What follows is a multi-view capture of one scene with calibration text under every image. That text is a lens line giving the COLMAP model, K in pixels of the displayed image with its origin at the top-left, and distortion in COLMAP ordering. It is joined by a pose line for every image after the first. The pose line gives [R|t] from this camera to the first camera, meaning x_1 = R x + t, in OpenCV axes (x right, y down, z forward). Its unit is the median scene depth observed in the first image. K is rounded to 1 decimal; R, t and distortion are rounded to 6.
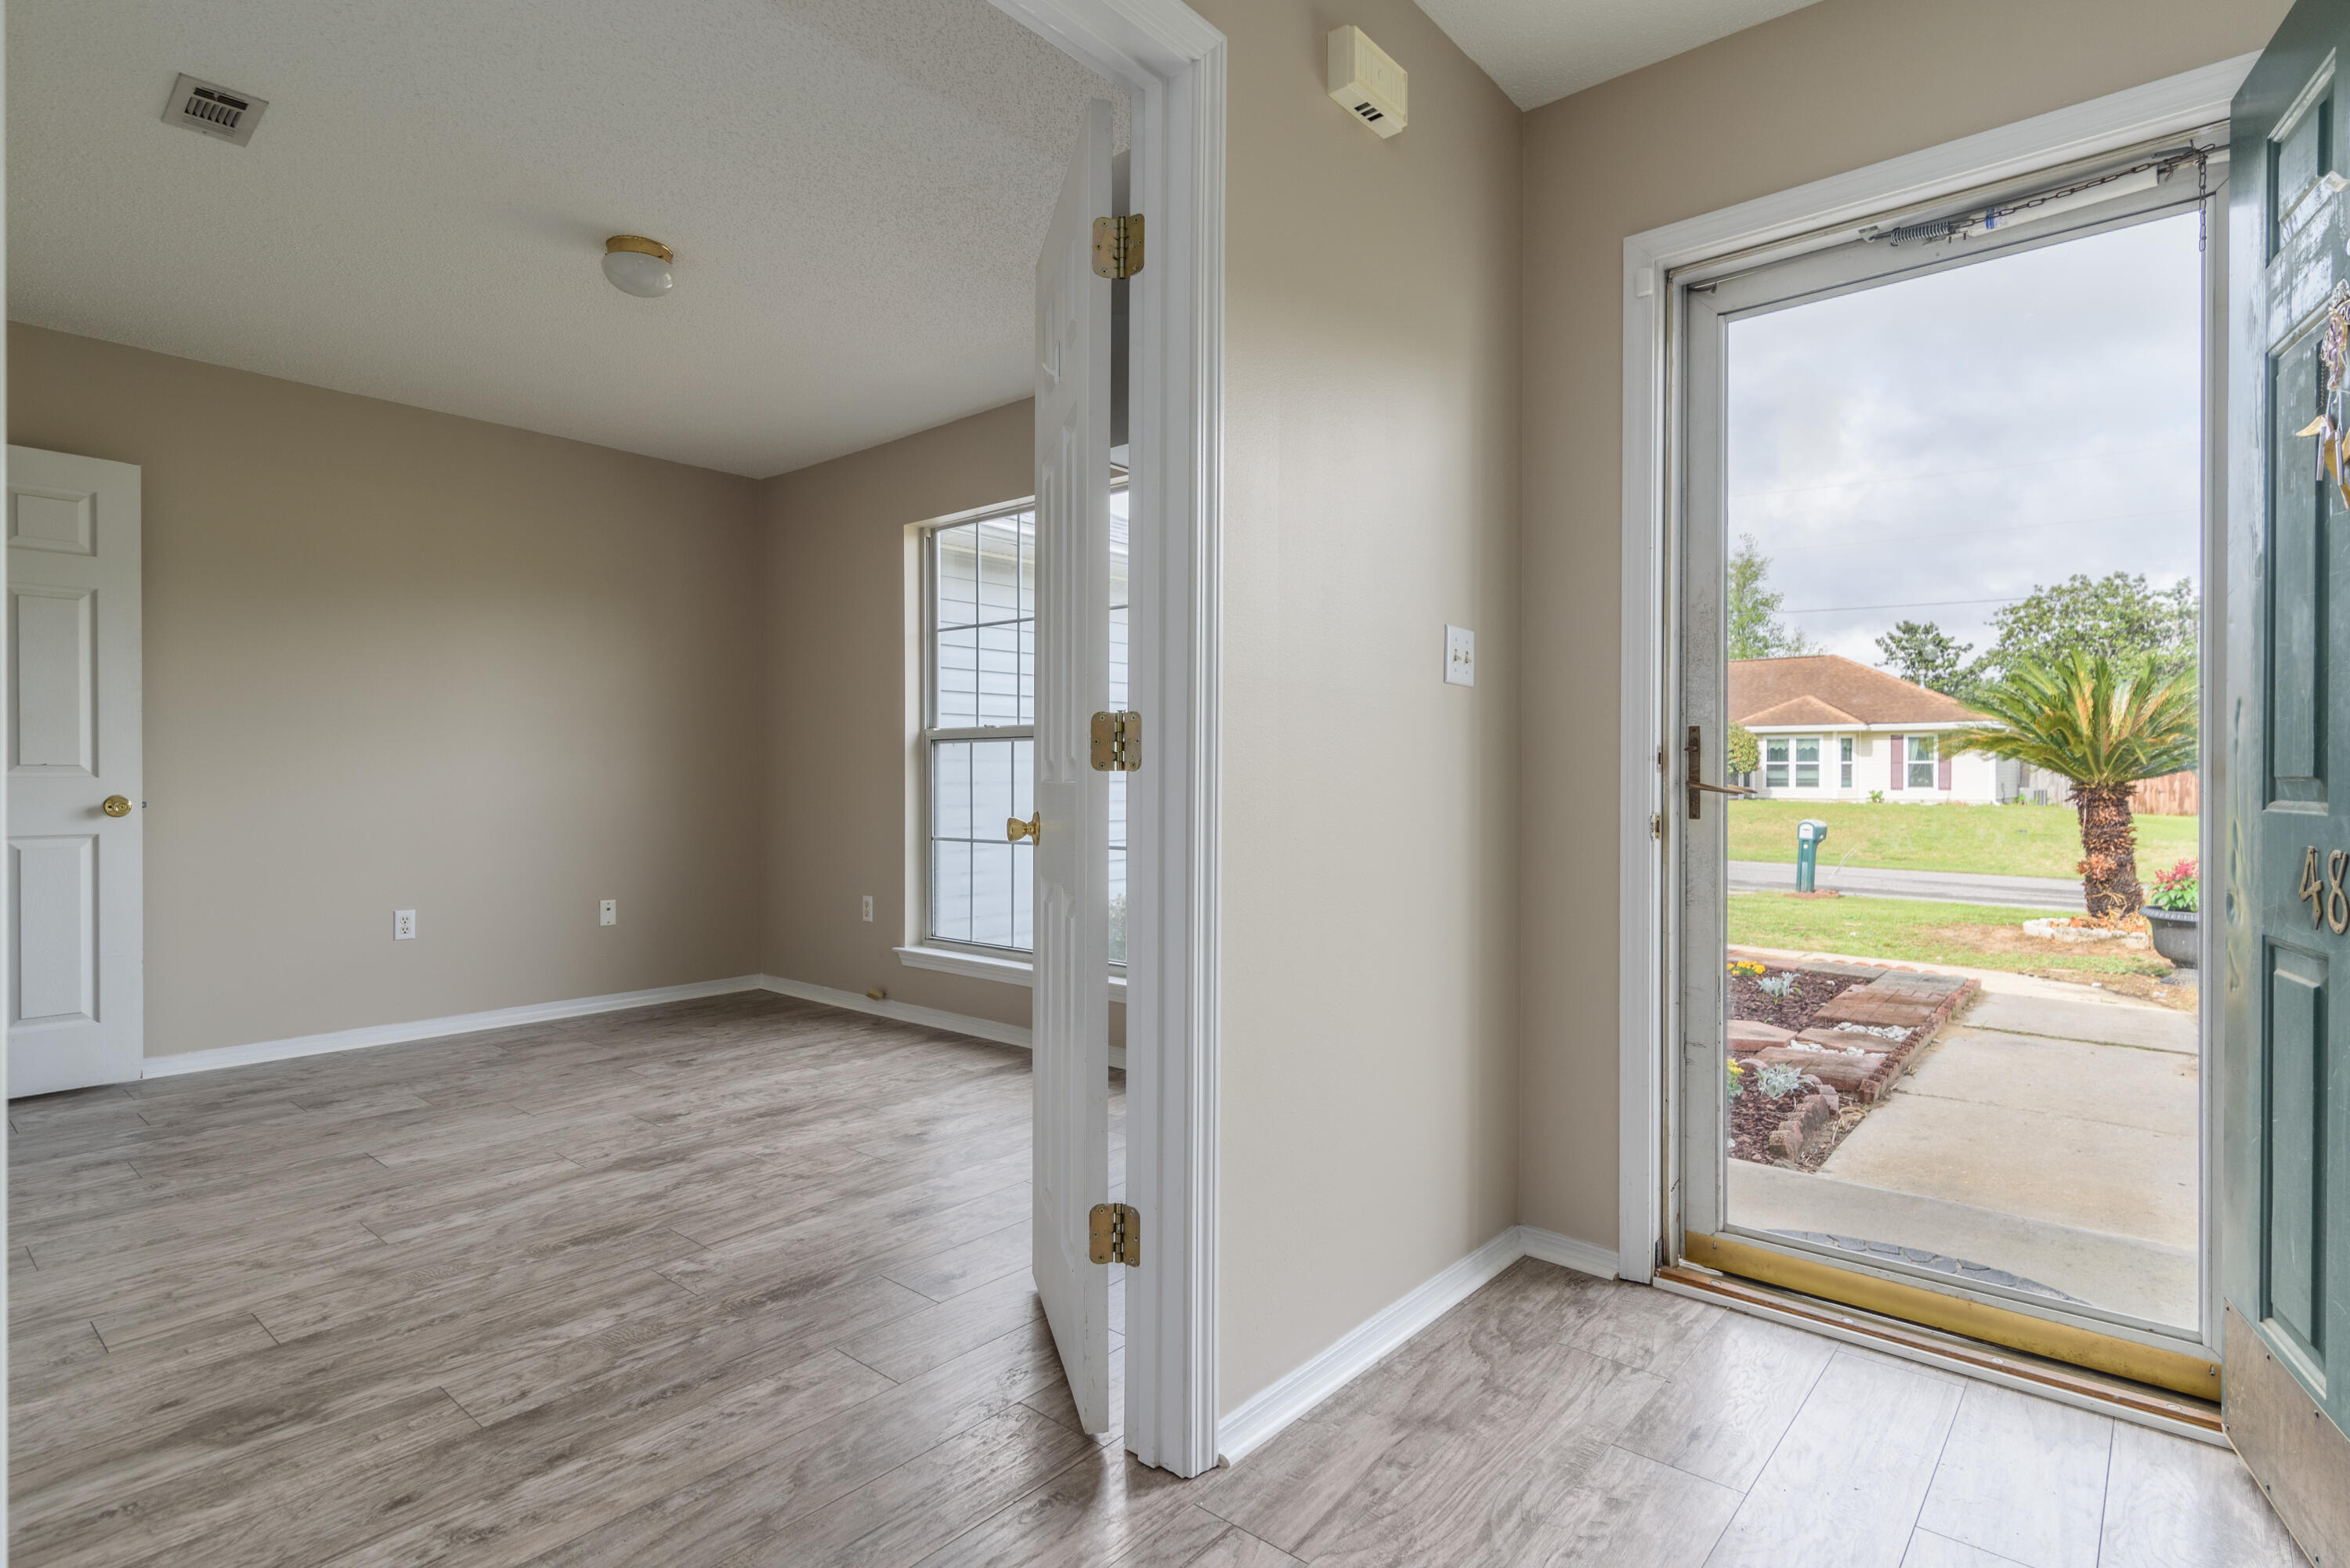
lens RADIAL K [[1178.4, 0, 1176.7], [0, 1178.4, 776.0], [0, 0, 1]] dist [0.004580, -0.000027]
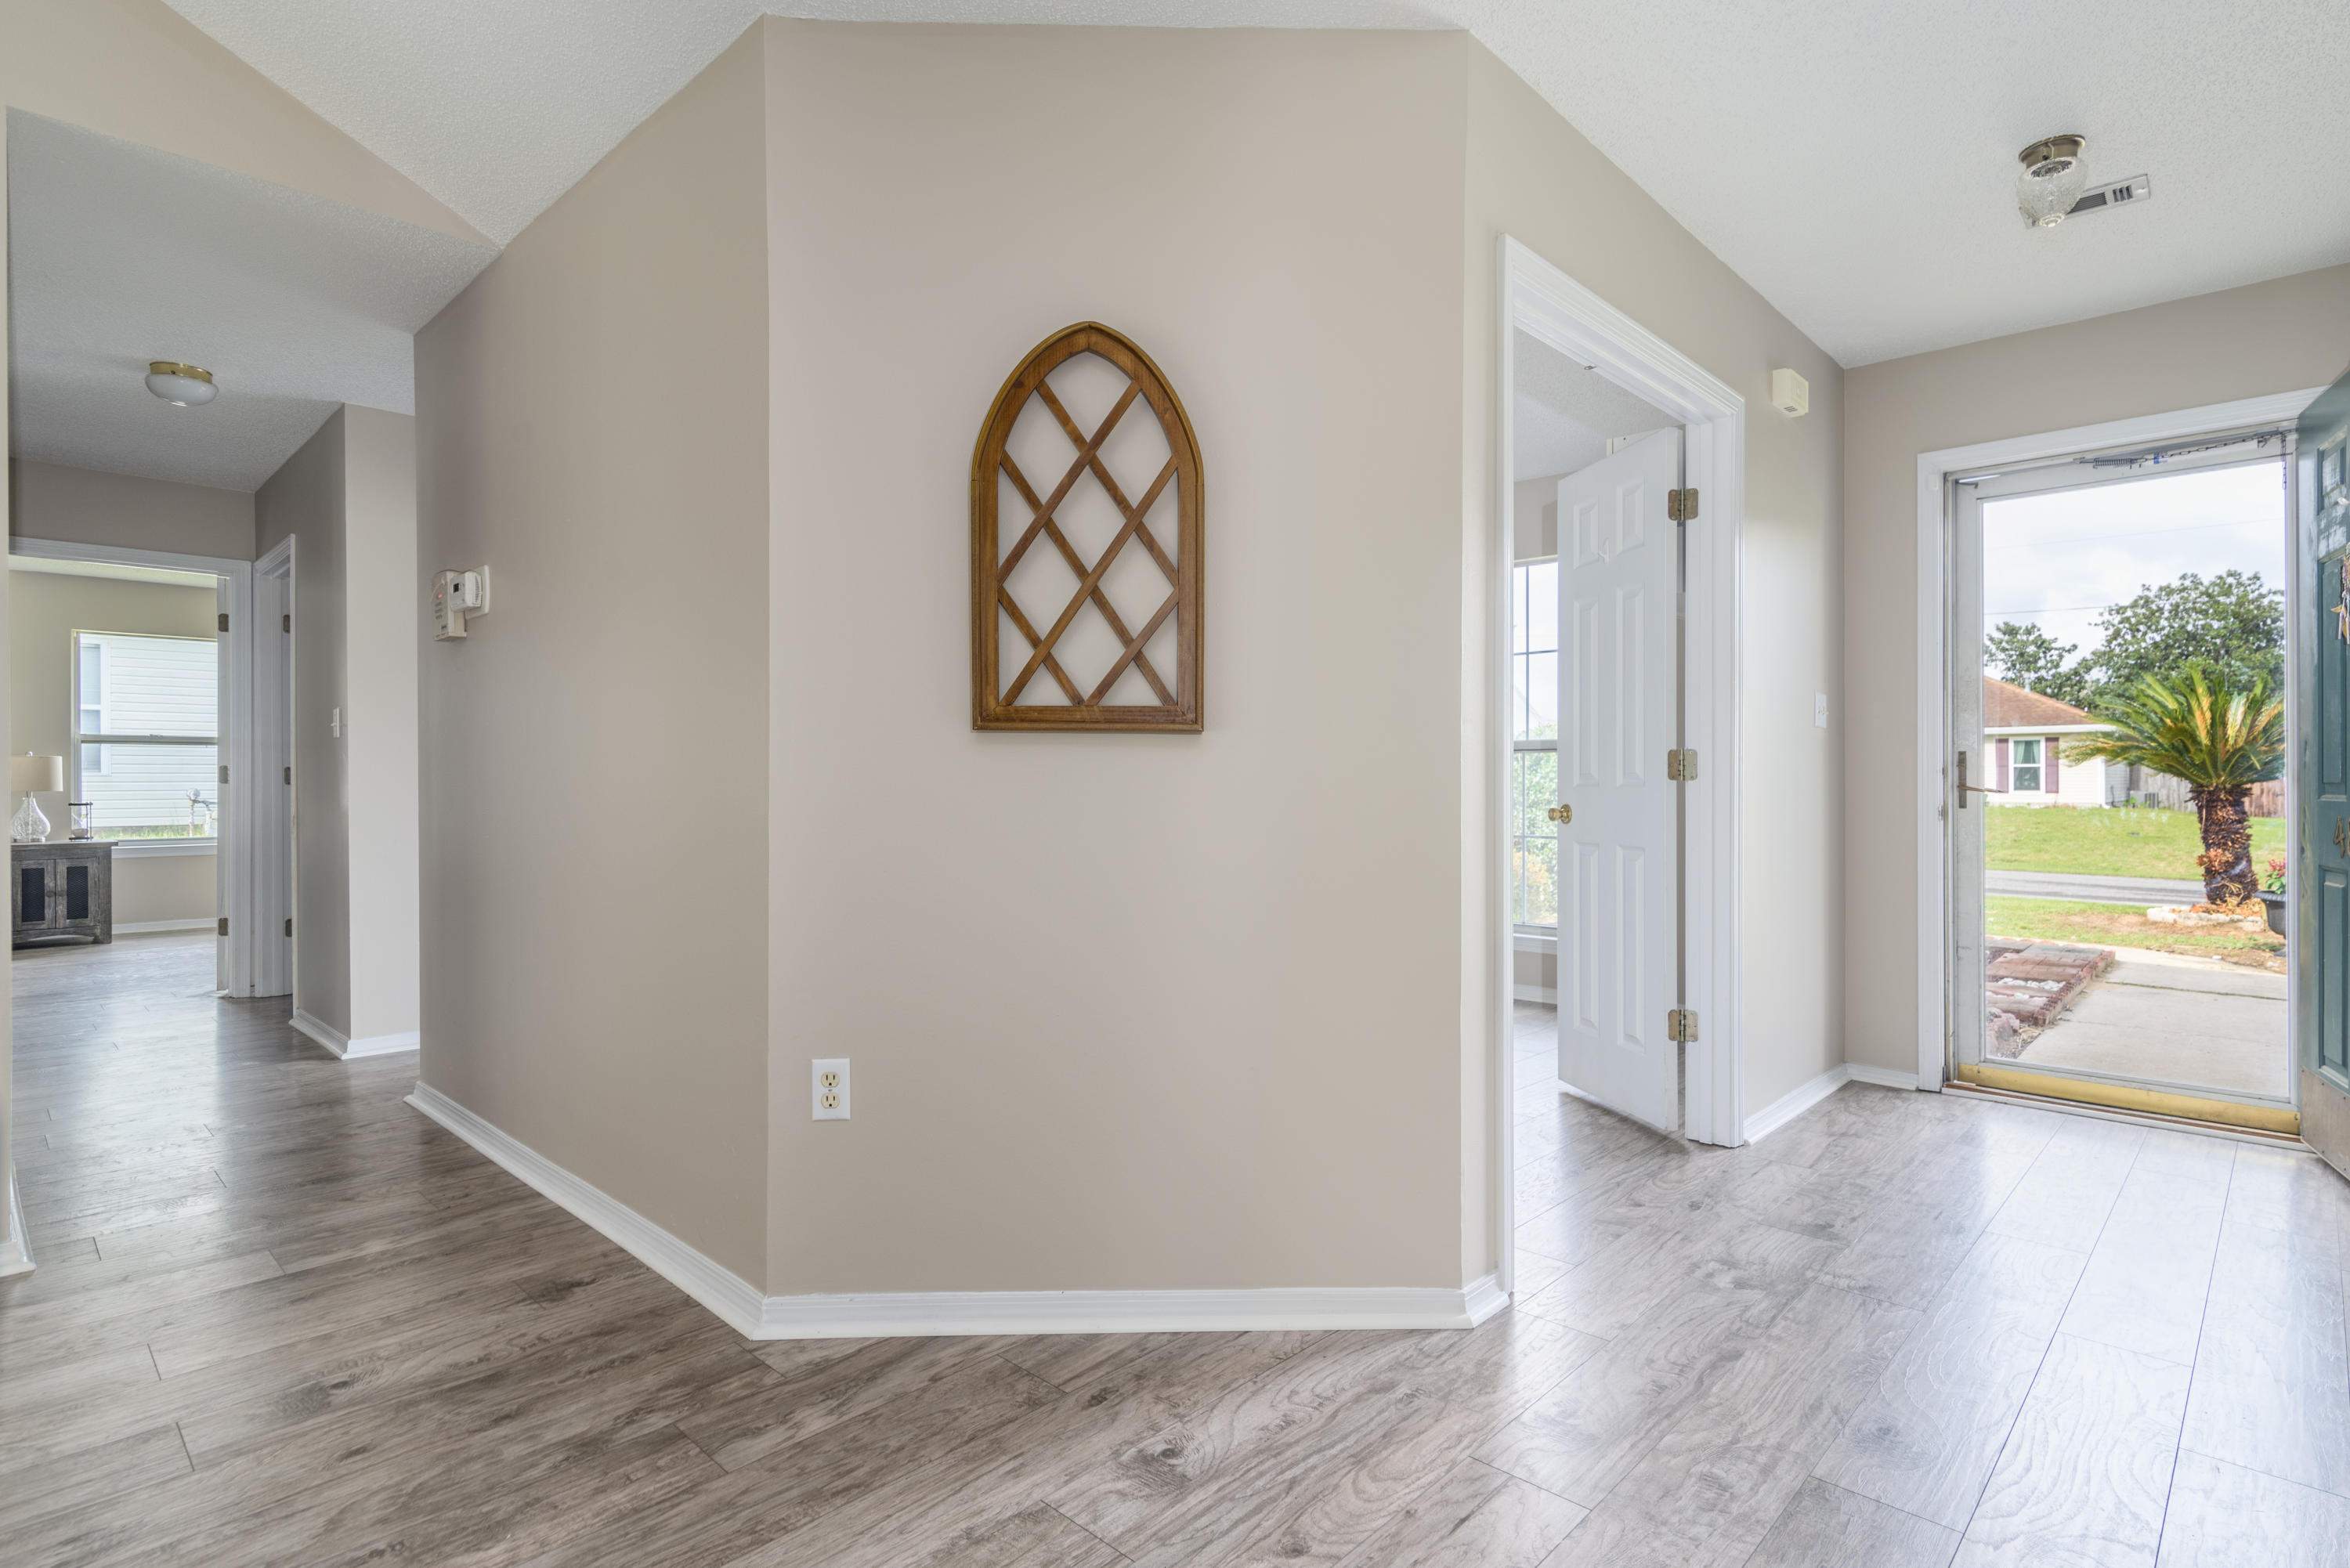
lens RADIAL K [[1178.0, 0, 1166.3], [0, 1178.0, 772.1], [0, 0, 1]] dist [-0.000525, -0.000339]
pose [[0.997992, -0.002542, -0.063286, -0.453111], [0.002089, 0.999972, -0.007222, -0.003275], [0.063302, 0.007075, 0.997969, -0.562873]]
